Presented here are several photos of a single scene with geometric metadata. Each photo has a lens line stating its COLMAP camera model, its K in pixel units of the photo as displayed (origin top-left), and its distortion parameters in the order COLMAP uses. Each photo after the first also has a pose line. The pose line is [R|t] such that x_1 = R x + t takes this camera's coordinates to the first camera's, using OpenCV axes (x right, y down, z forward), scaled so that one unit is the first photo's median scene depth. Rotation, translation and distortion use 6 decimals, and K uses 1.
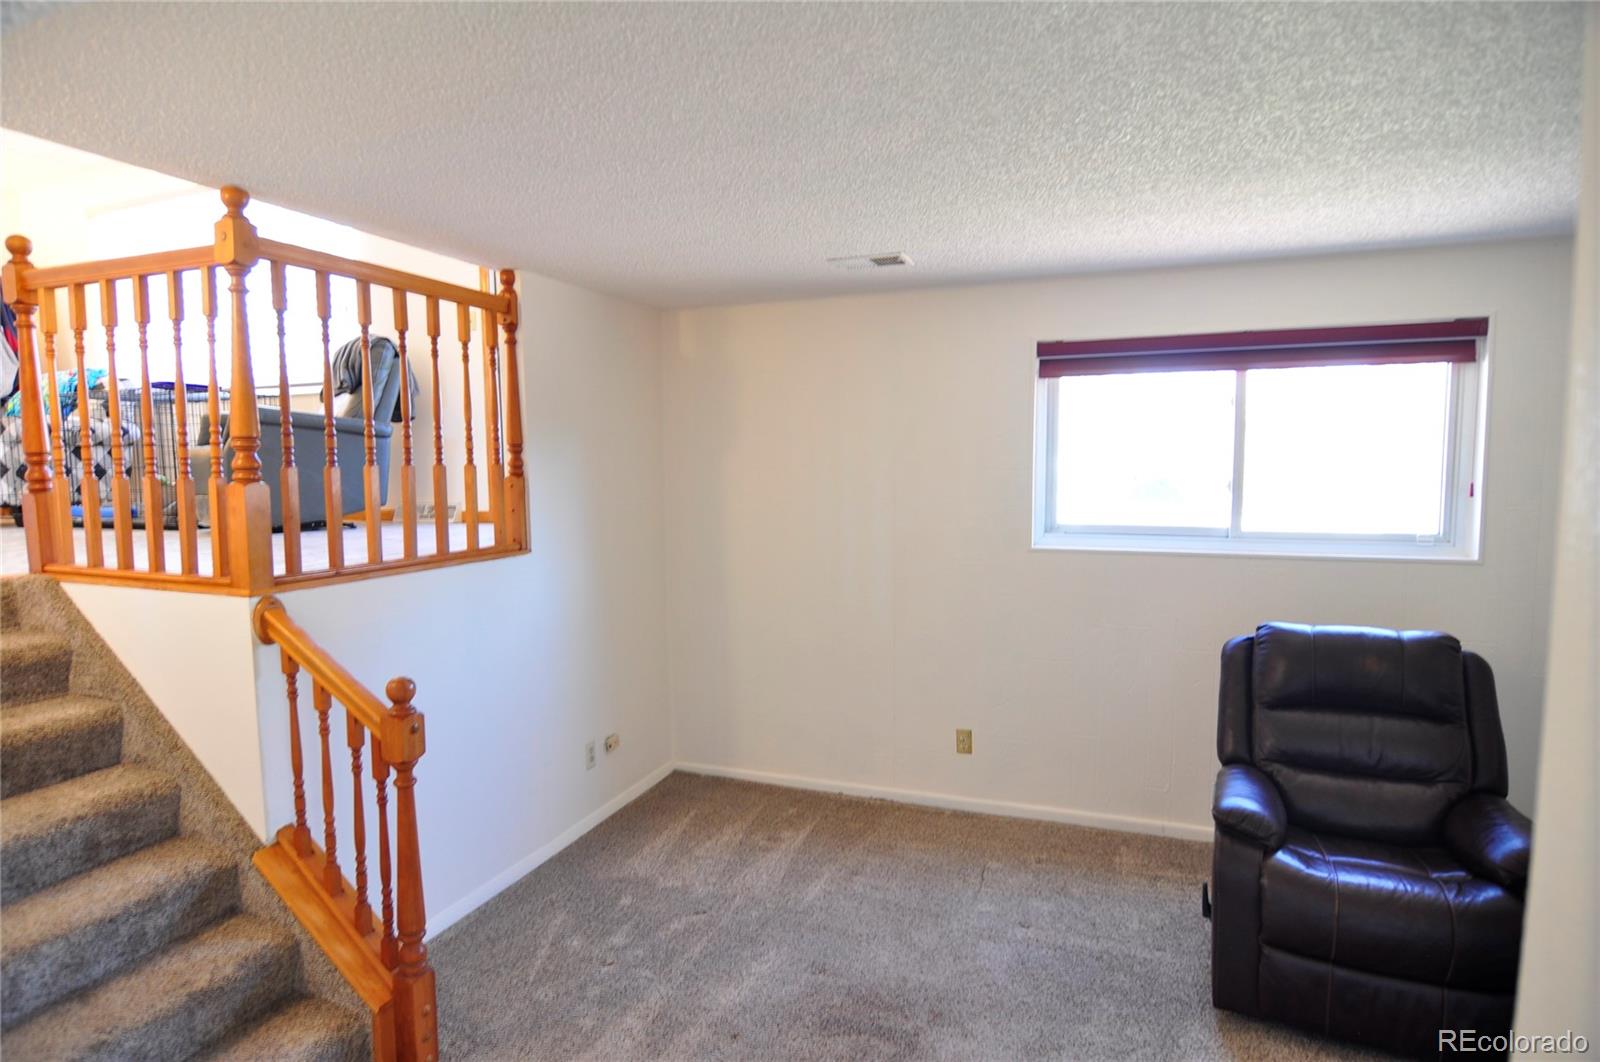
lens RADIAL K [[845.3, 0, 800.0], [0, 845.3, 531.0], [0, 0, 1]] dist [-0.021505, -0.000181]
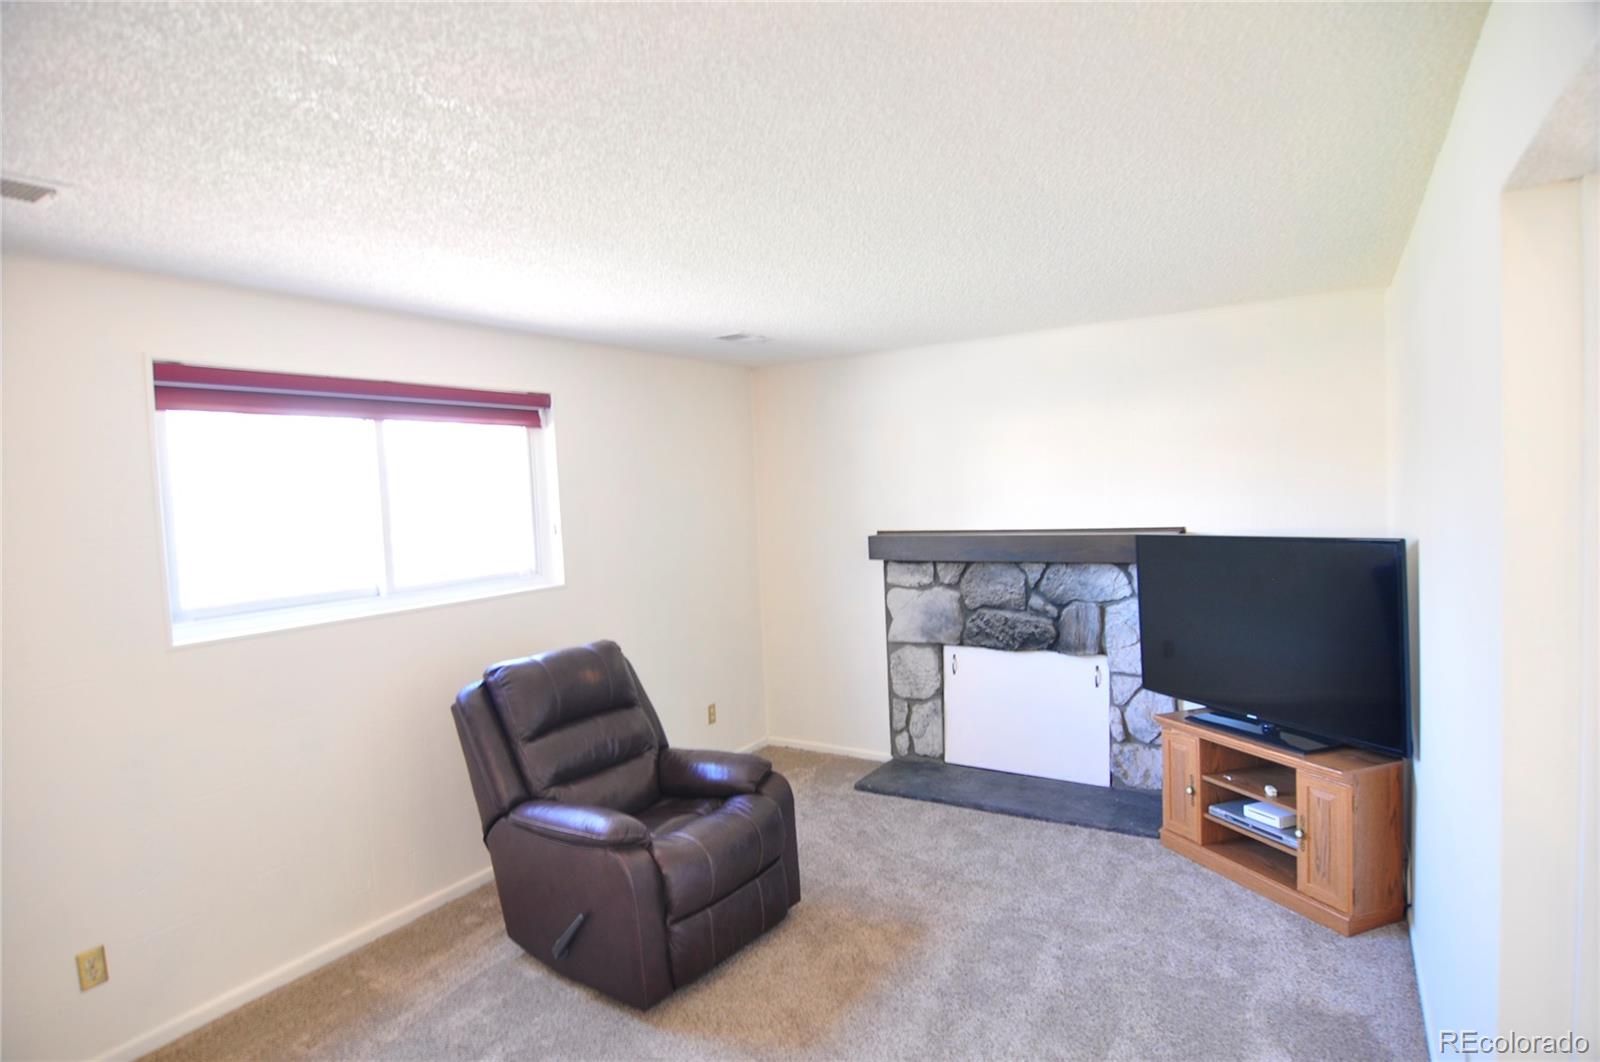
lens RADIAL K [[845.3, 0, 800.0], [0, 845.3, 531.0], [0, 0, 1]] dist [-0.021505, -0.000181]
pose [[0.188936, -0.048408, 0.980795, -0.361699], [0.121874, 0.992218, 0.025494, -0.033740], [-0.974397, 0.114717, 0.193366, 0.387165]]
